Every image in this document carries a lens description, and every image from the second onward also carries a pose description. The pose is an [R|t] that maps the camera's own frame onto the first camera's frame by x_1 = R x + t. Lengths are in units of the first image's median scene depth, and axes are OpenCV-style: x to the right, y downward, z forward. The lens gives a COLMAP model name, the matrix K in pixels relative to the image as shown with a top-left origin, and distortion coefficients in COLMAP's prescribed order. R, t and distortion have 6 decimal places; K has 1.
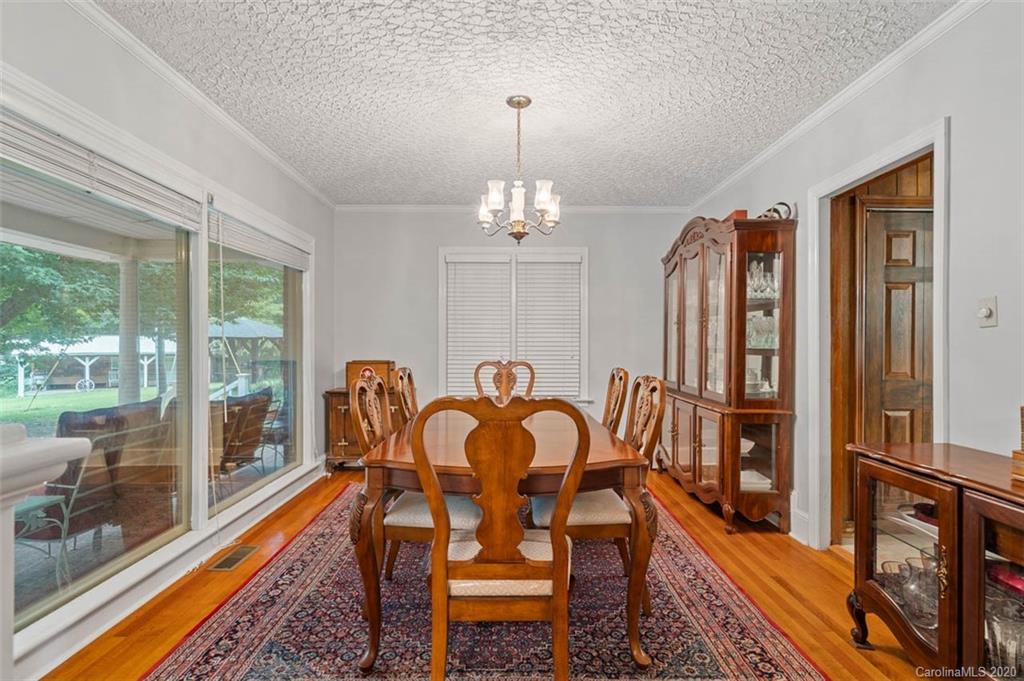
lens RADIAL K [[522.1, 0, 513.9], [0, 522.1, 346.8], [0, 0, 1]] dist [-0.003751, 0.000015]
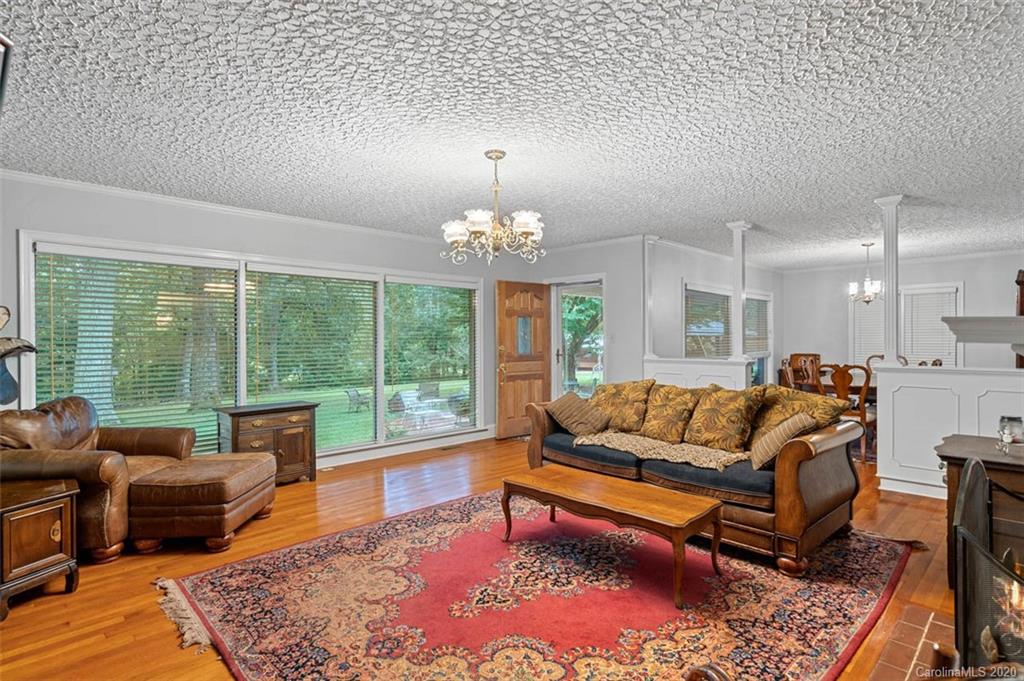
lens RADIAL K [[522.1, 0, 509.6], [0, 522.1, 340.0], [0, 0, 1]] dist [-0.003751, 0.000015]
pose [[0.685667, -0.000701, -0.727915, 0.544975], [-0.000716, 0.999998, -0.001637, -0.029749], [0.727915, 0.001644, 0.685665, -1.598077]]
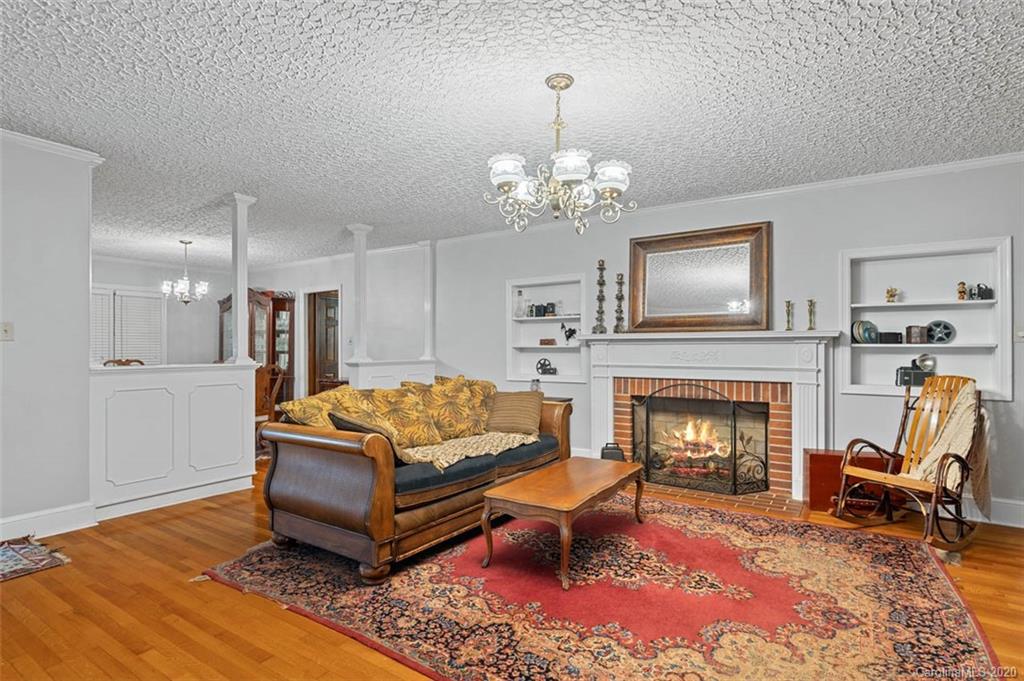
lens RADIAL K [[522.1, 0, 510.0], [0, 522.1, 343.9], [0, 0, 1]] dist [-0.003751, 0.000015]
pose [[0.573134, 0.000806, 0.819461, -0.923166], [0.007159, 0.999956, -0.005990, -0.005969], [-0.819430, 0.009299, 0.573103, -1.288206]]
